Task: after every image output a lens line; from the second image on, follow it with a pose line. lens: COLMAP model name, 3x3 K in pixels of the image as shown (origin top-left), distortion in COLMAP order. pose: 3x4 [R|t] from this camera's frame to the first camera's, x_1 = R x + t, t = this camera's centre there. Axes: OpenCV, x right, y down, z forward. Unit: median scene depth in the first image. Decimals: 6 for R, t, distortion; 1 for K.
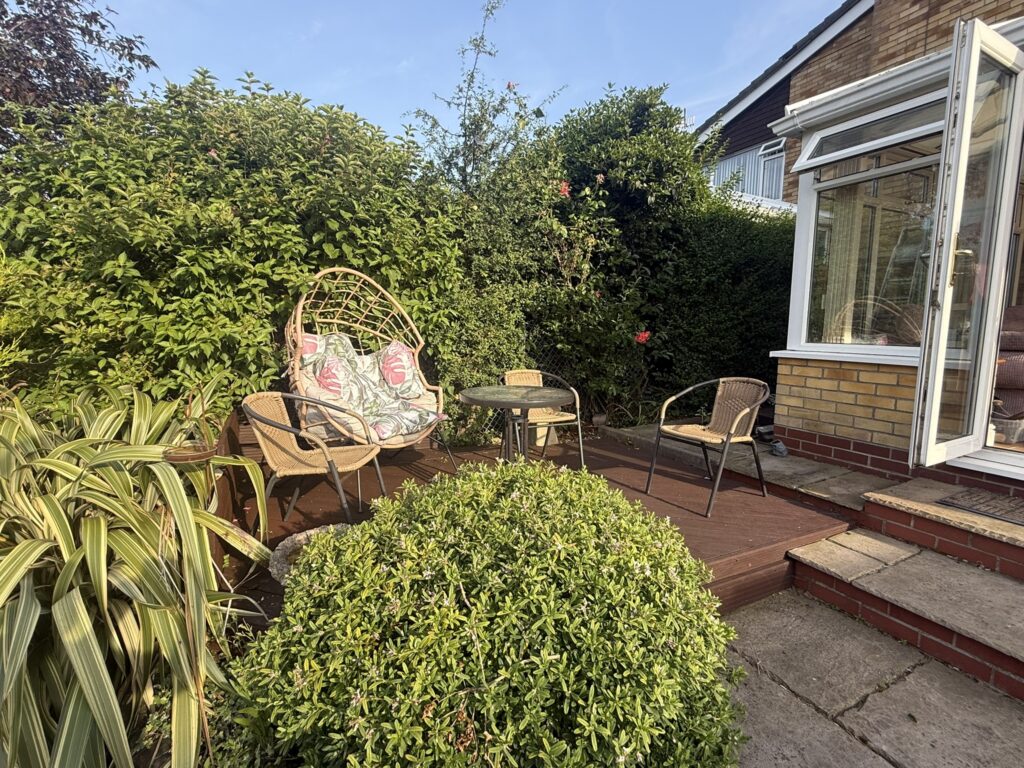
lens RADIAL K [[490.0, 0, 512.0], [0, 490.0, 384.0], [0, 0, 1]] dist [0.000325, -0.001510]
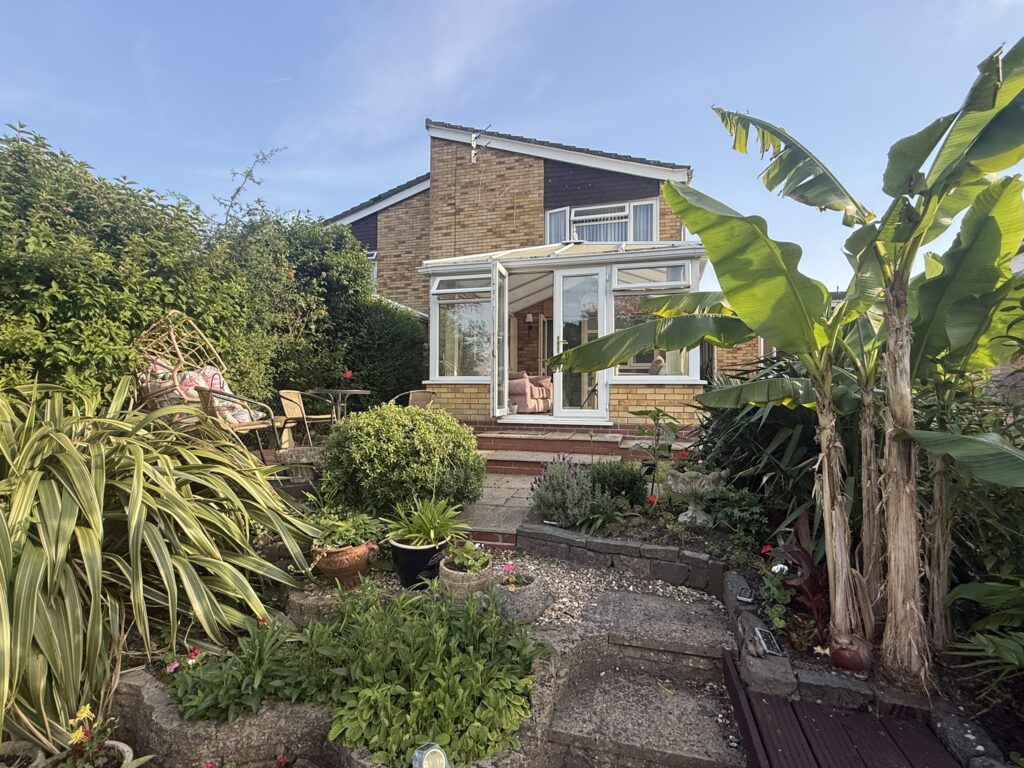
lens RADIAL K [[490.0, 0, 512.0], [0, 490.0, 384.0], [0, 0, 1]] dist [0.000325, -0.001510]
pose [[0.662828, 0.018684, 0.748538, -0.684651], [0.088155, 0.990789, -0.102791, 0.175110], [-0.743564, 0.134120, 0.655076, -0.522556]]
